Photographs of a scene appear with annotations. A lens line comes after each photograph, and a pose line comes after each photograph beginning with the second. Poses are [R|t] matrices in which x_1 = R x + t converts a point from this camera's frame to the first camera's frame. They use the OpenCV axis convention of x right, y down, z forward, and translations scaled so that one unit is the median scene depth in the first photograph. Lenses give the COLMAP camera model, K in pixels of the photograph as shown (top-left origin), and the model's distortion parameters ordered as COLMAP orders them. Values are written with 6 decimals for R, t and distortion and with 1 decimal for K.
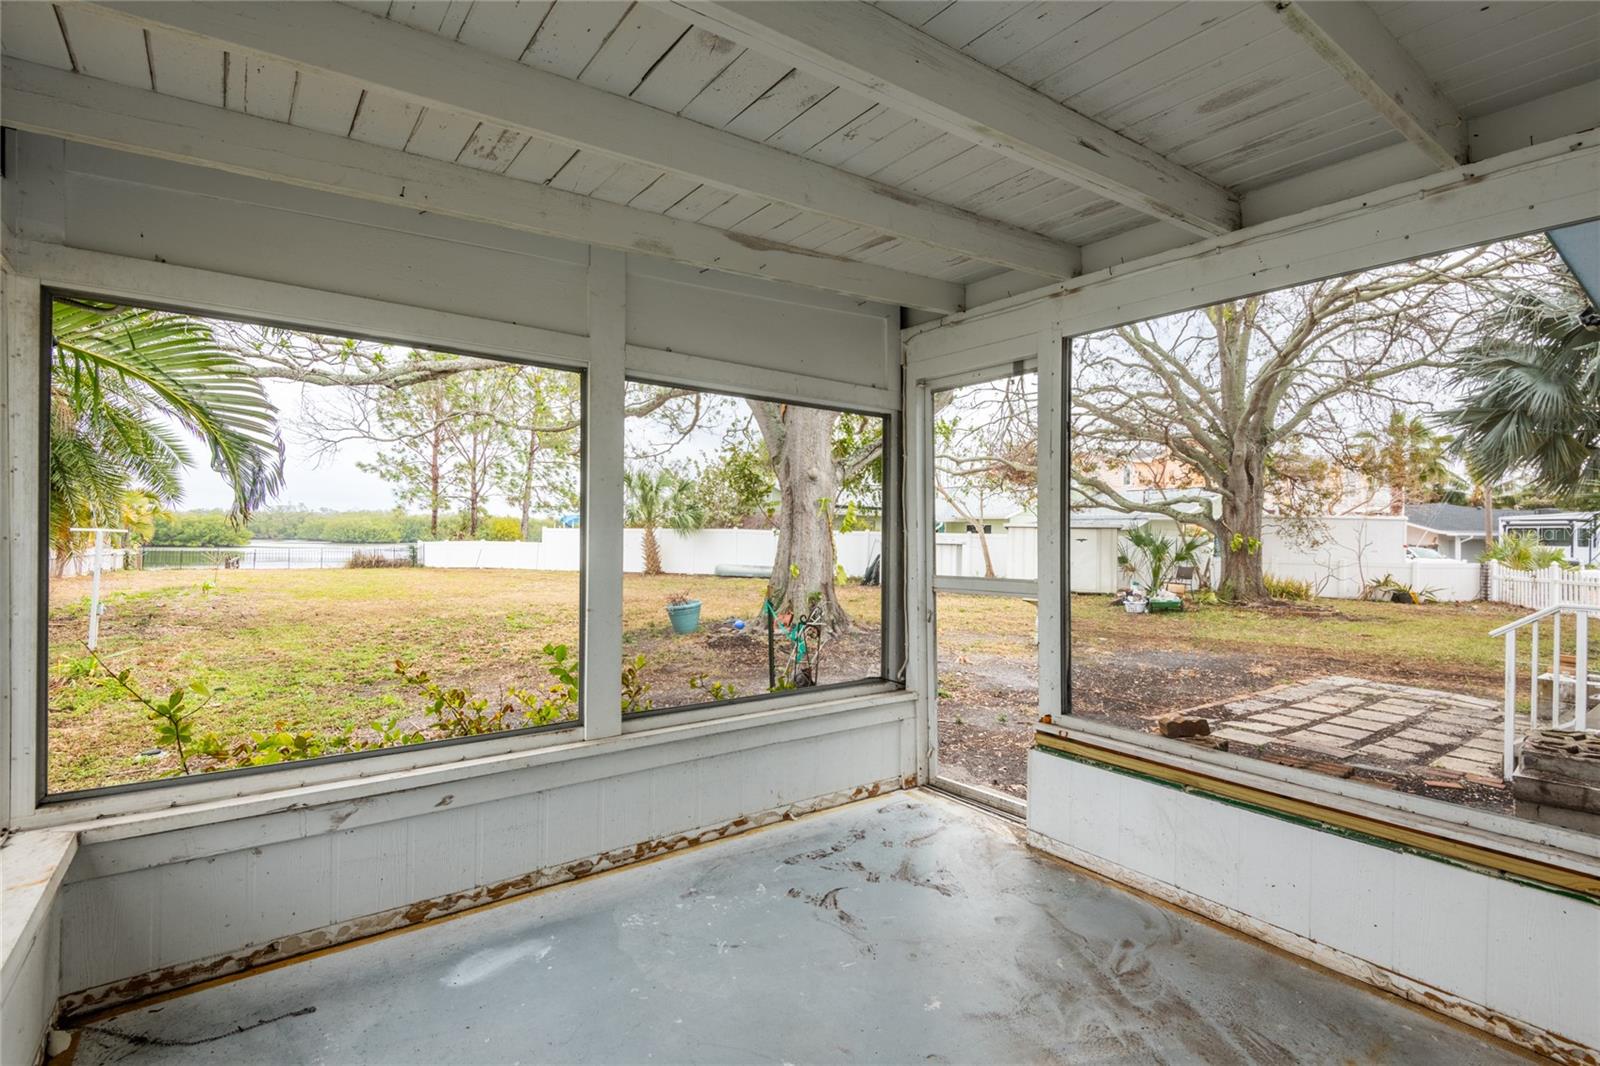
lens RADIAL K [[734.9, 0, 812.2], [0, 734.9, 531.5], [0, 0, 1]] dist [-0.000126, -0.000166]
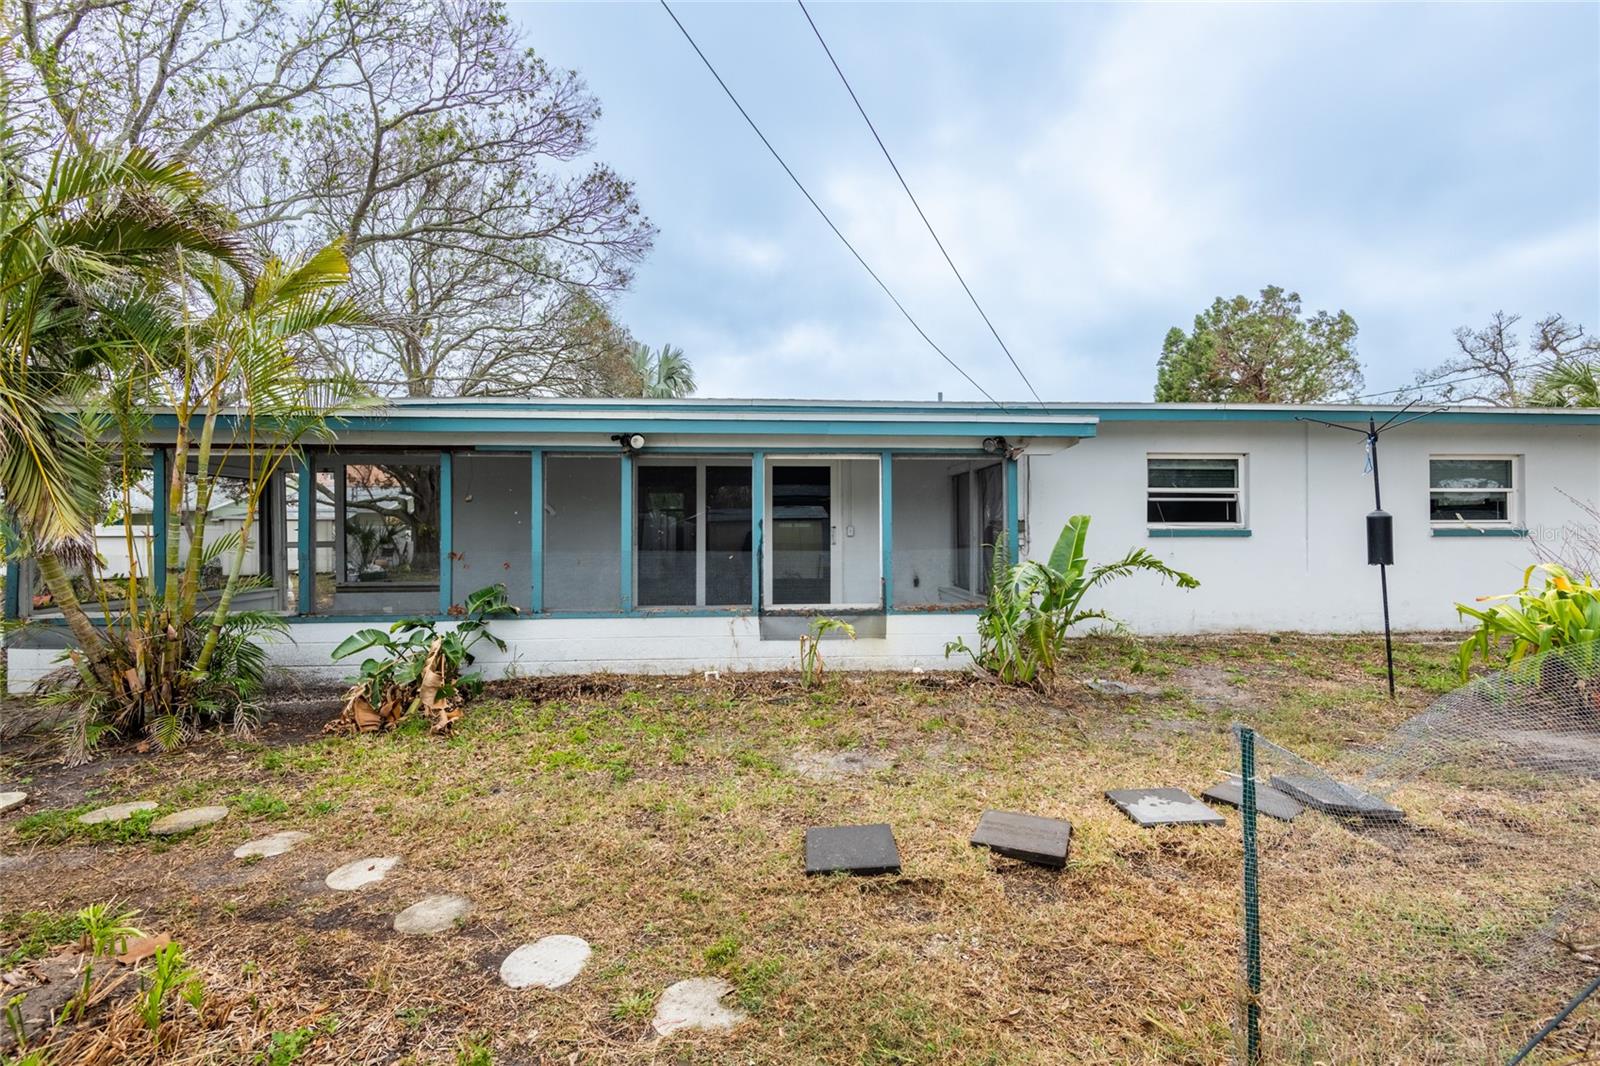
lens RADIAL K [[700.9, 0, 806.1], [0, 700.9, 532.3], [0, 0, 1]] dist [-0.001709, -0.000708]
pose [[0.535884, -0.018870, 0.844081, -0.178176], [0.004811, 0.999802, 0.019296, -0.002825], [-0.844278, -0.006280, 0.535869, -0.361695]]
